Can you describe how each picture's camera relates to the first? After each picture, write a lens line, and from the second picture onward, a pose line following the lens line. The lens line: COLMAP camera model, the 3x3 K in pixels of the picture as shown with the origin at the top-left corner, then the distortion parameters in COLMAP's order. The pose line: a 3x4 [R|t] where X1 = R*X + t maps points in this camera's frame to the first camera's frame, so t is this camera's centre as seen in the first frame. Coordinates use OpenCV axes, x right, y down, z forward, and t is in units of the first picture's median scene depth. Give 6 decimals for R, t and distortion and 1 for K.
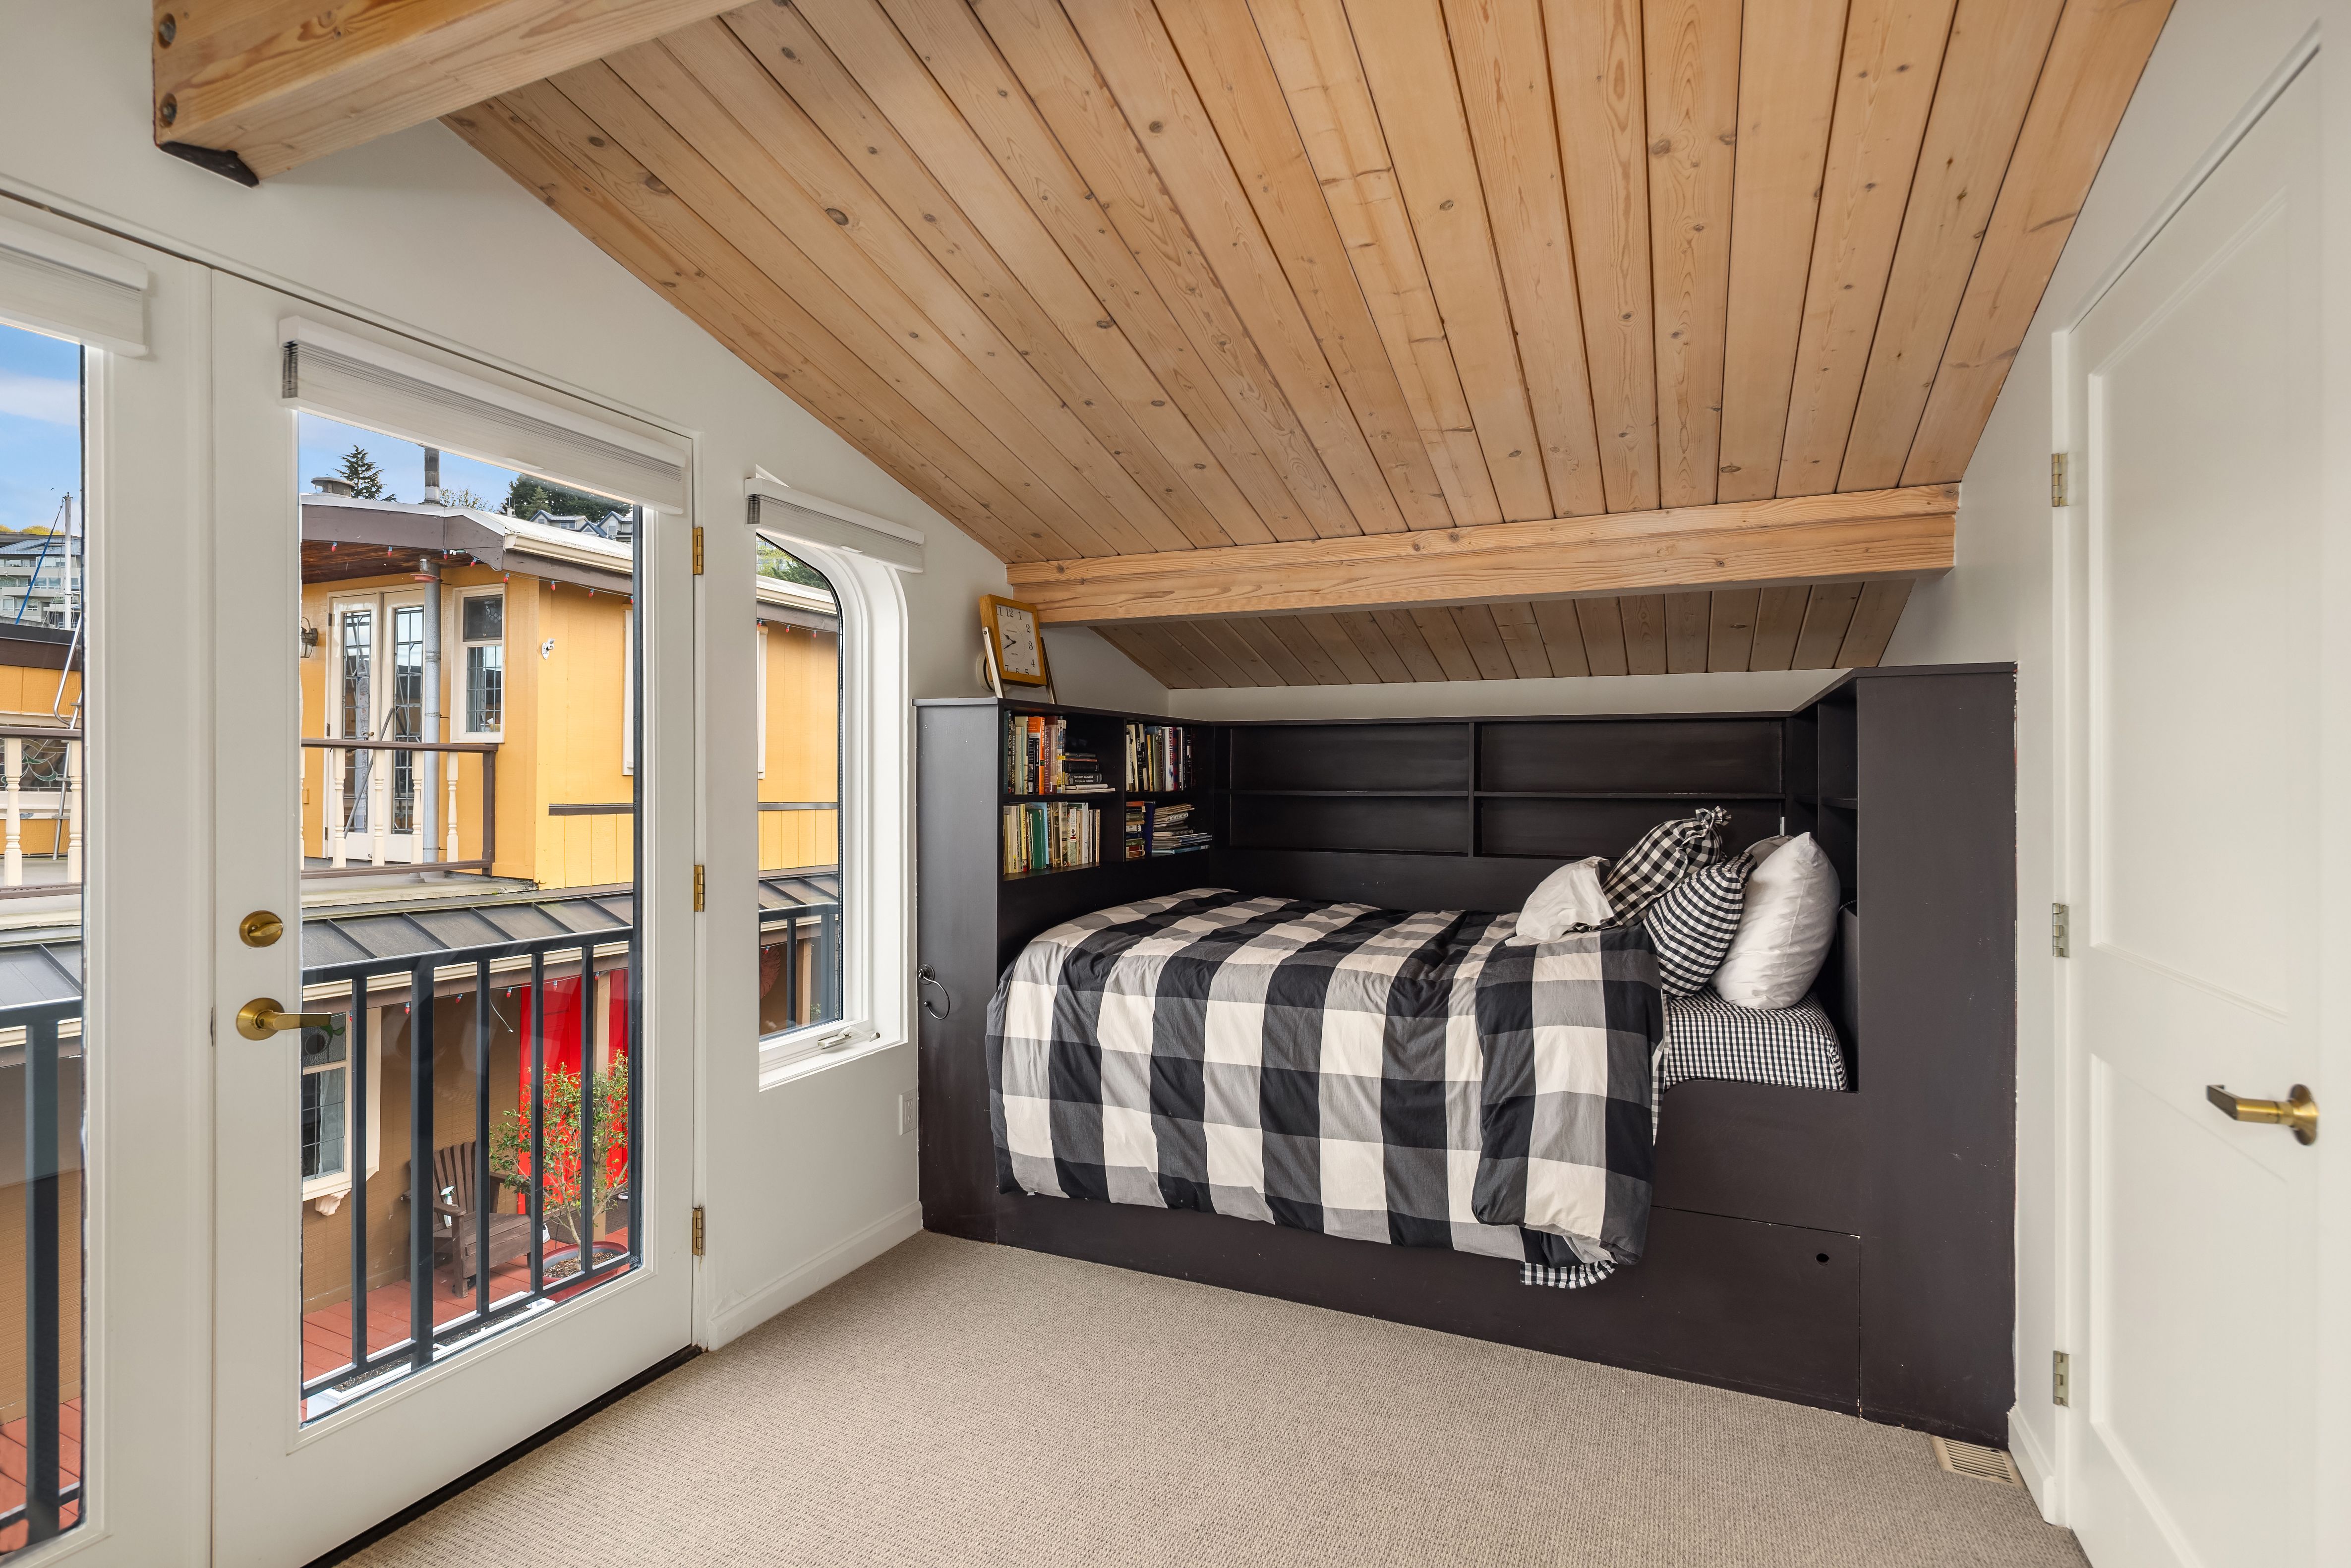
lens RADIAL K [[1140.3, 0, 1177.5], [0, 1140.3, 784.8], [0, 0, 1]] dist [-0.000502, -0.000043]
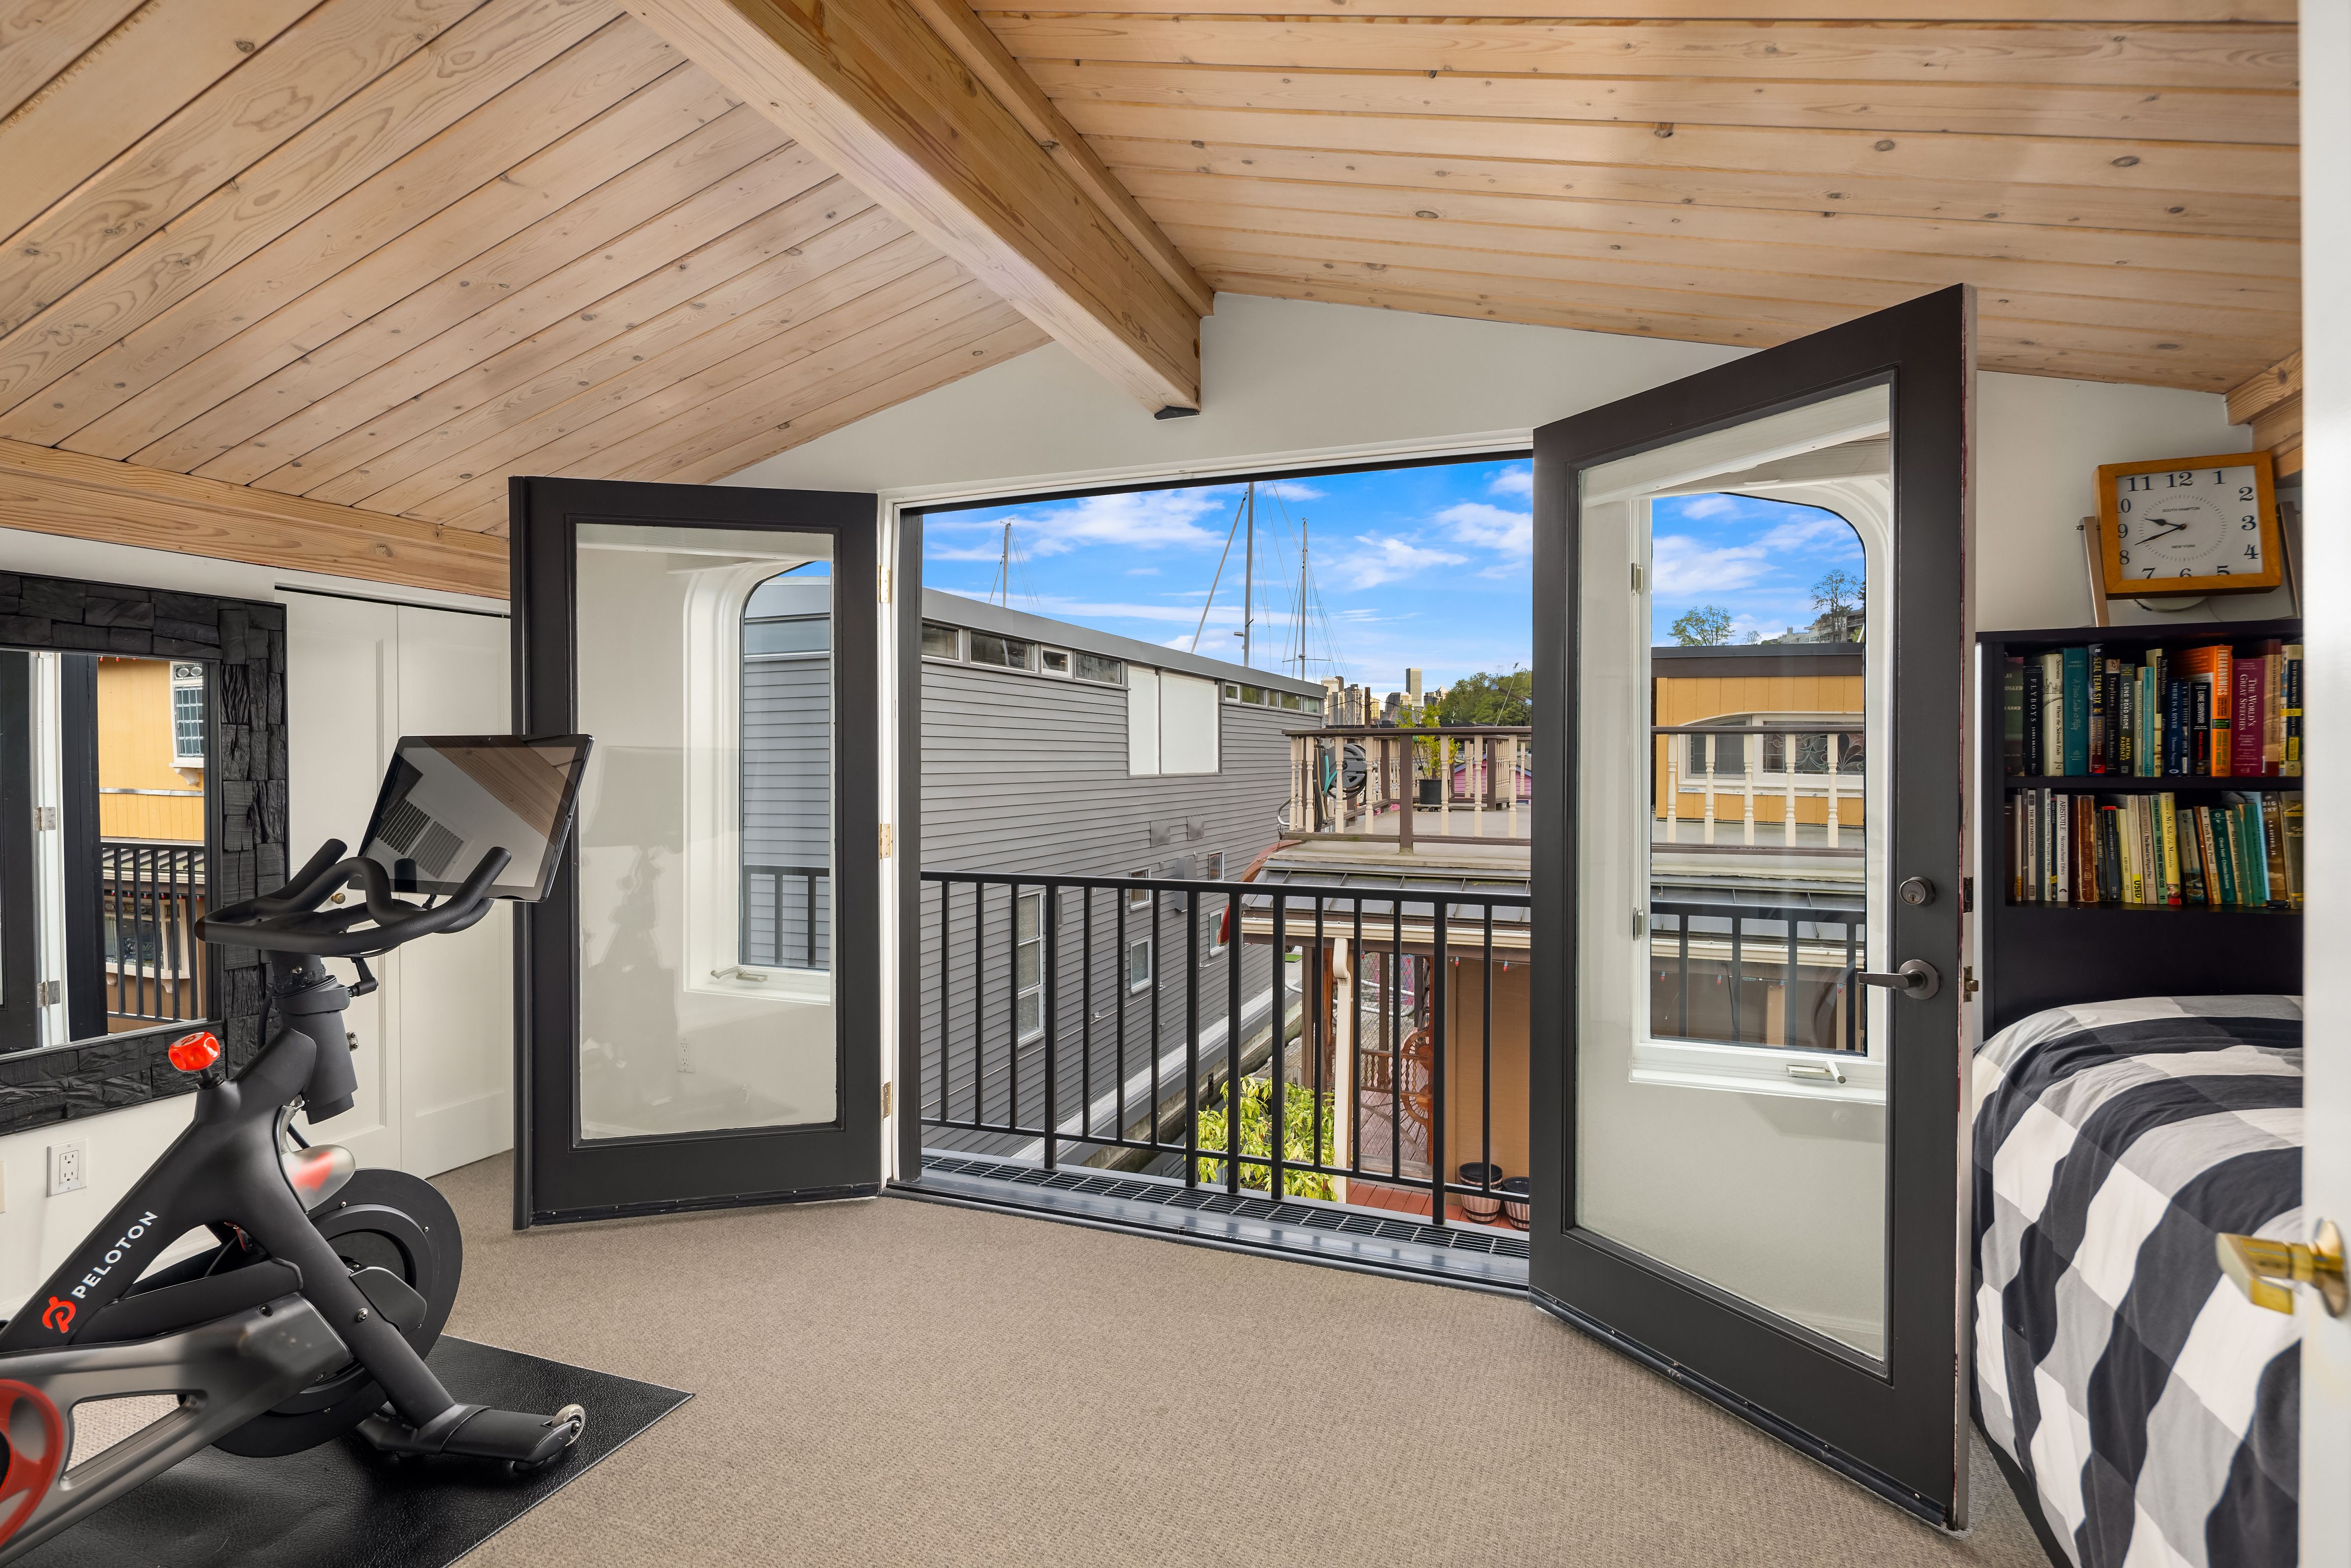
lens RADIAL K [[1140.3, 0, 1179.1], [0, 1140.3, 777.8], [0, 0, 1]] dist [-0.000502, -0.000043]
pose [[0.052611, 0.004683, -0.998604, 0.435516], [0.000756, 0.999989, 0.004730, 0.004934], [0.998615, -0.001003, 0.052607, 0.436165]]
